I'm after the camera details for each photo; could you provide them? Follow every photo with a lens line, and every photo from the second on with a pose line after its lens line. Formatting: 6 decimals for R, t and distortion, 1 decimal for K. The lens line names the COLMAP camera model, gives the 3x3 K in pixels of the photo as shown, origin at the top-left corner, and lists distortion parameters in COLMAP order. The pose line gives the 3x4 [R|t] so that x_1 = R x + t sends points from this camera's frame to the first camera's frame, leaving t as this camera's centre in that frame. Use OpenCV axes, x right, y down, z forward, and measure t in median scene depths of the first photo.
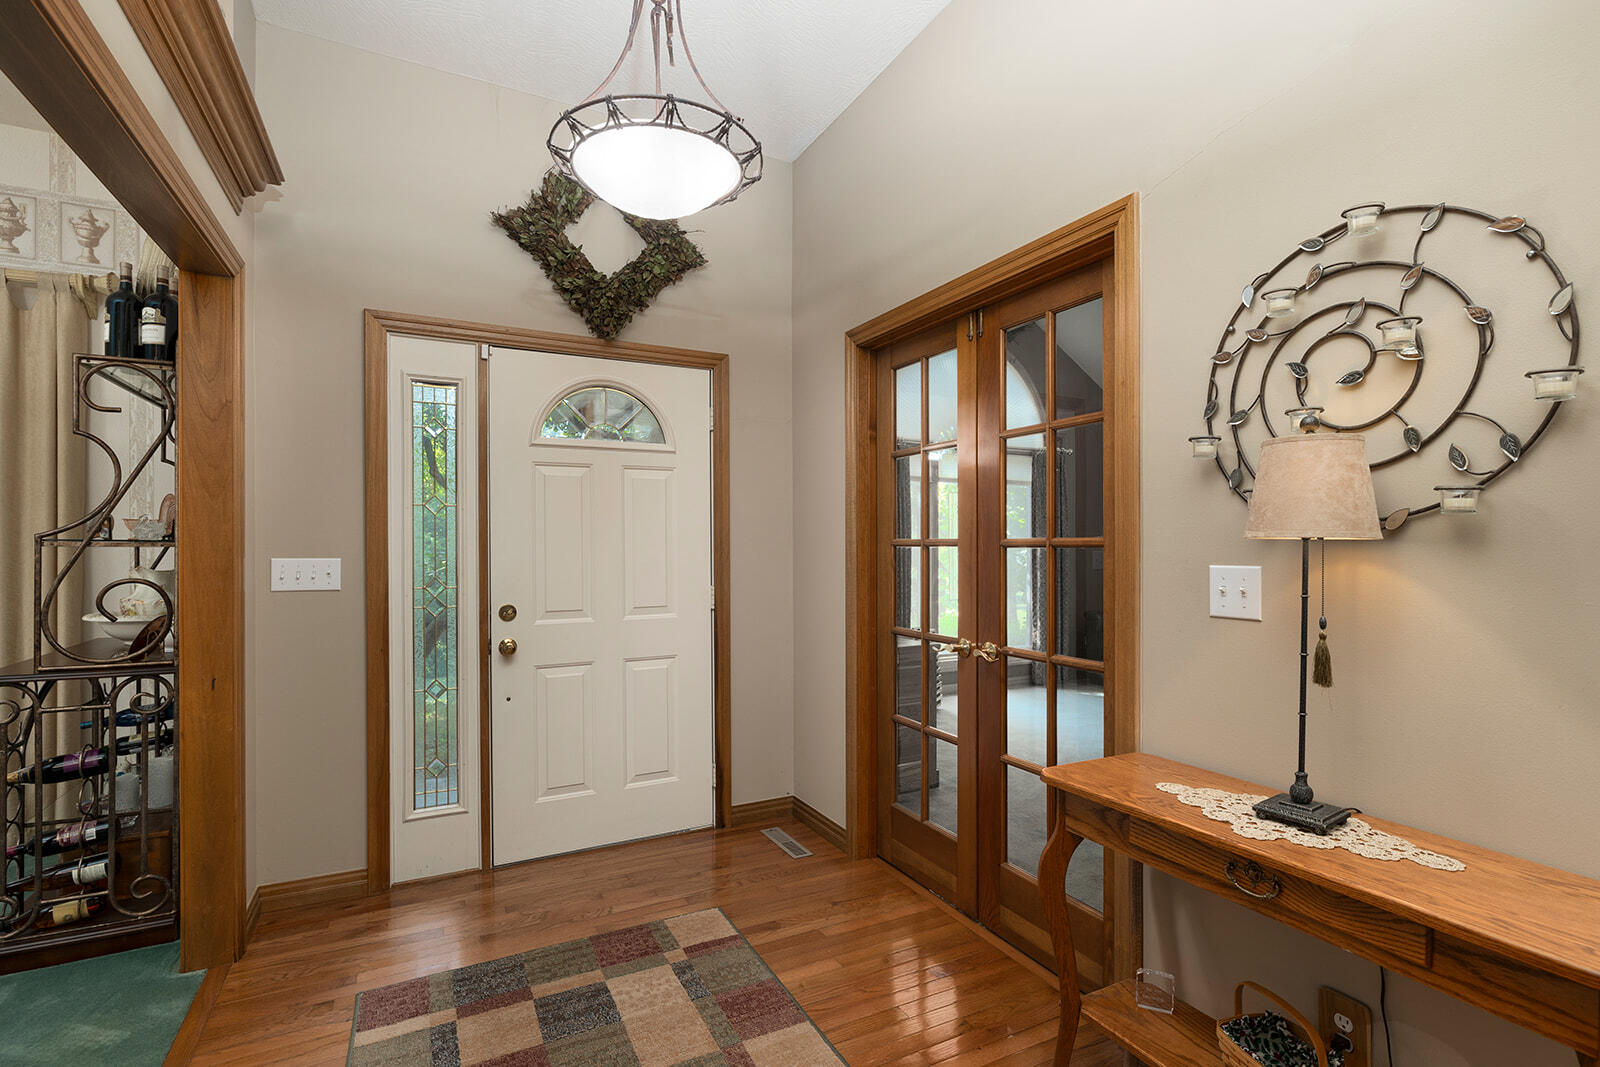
lens RADIAL K [[743.3, 0, 803.2], [0, 743.3, 552.3], [0, 0, 1]] dist [-0.000575, 0.000359]
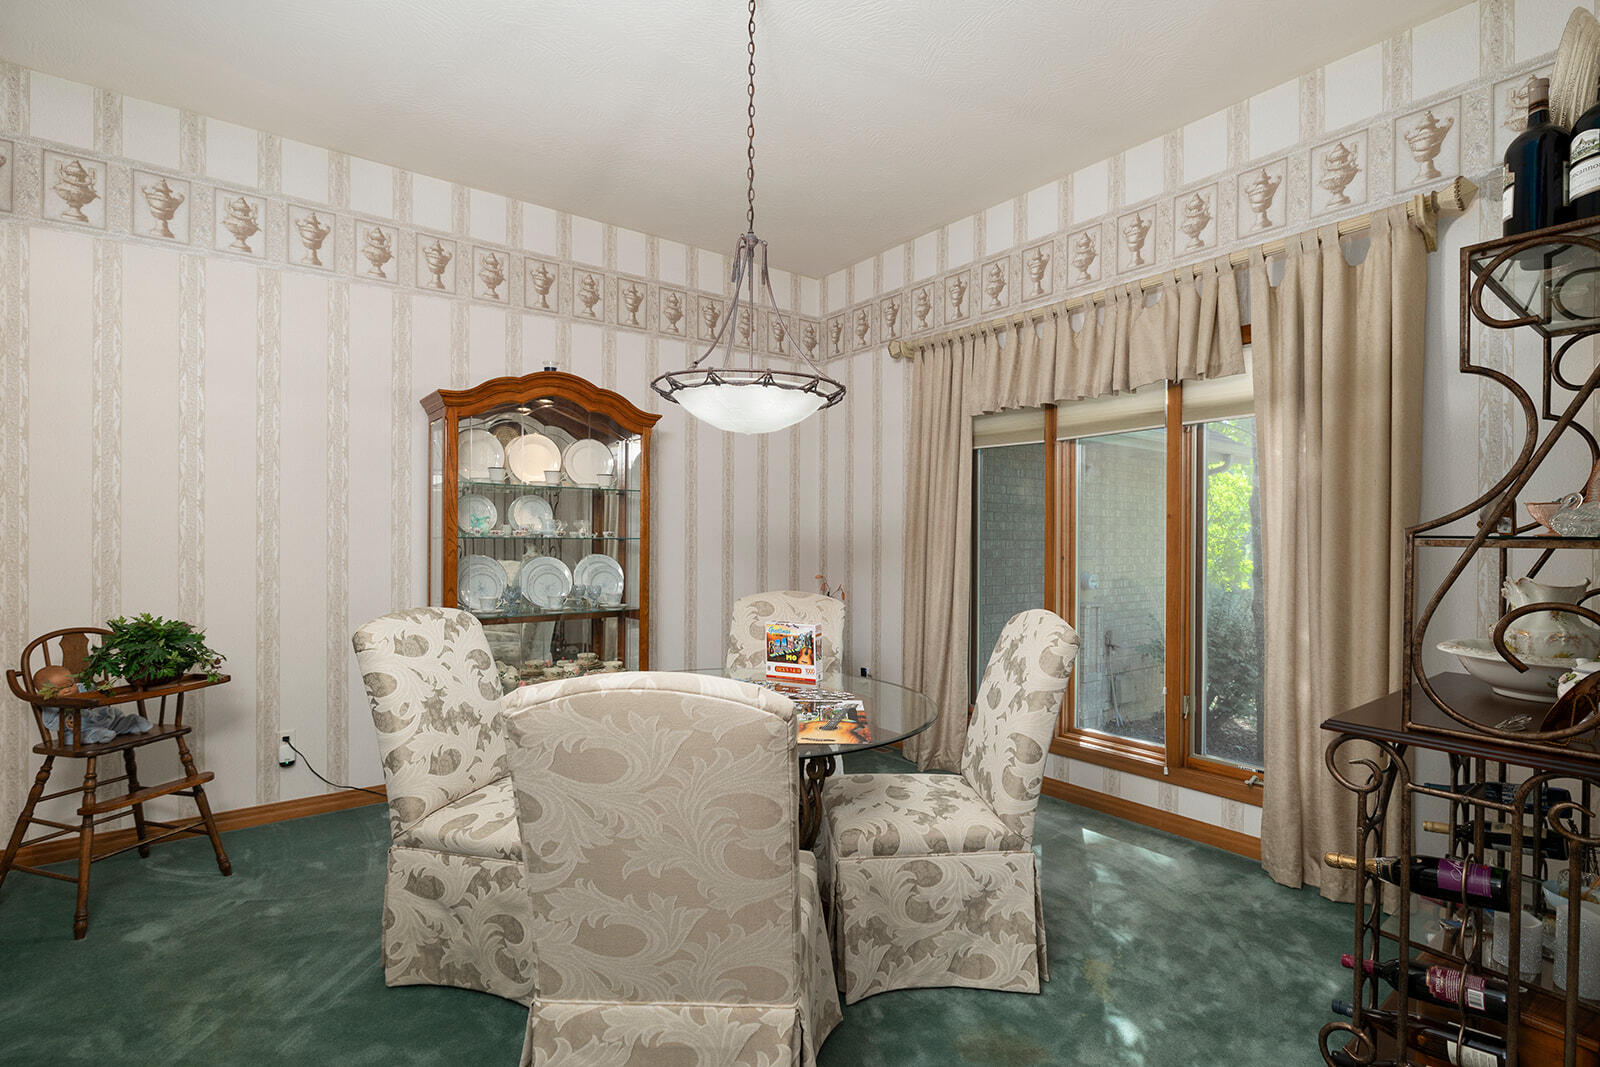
lens RADIAL K [[757.8, 0, 800.0], [0, 757.8, 533.5], [0, 0, 1]] dist [-0.002263, -0.000522]
pose [[0.180070, -0.008571, -0.983616, -0.414049], [-0.017209, 0.999782, -0.011863, -0.001828], [0.983503, 0.019063, 0.179883, 0.299208]]
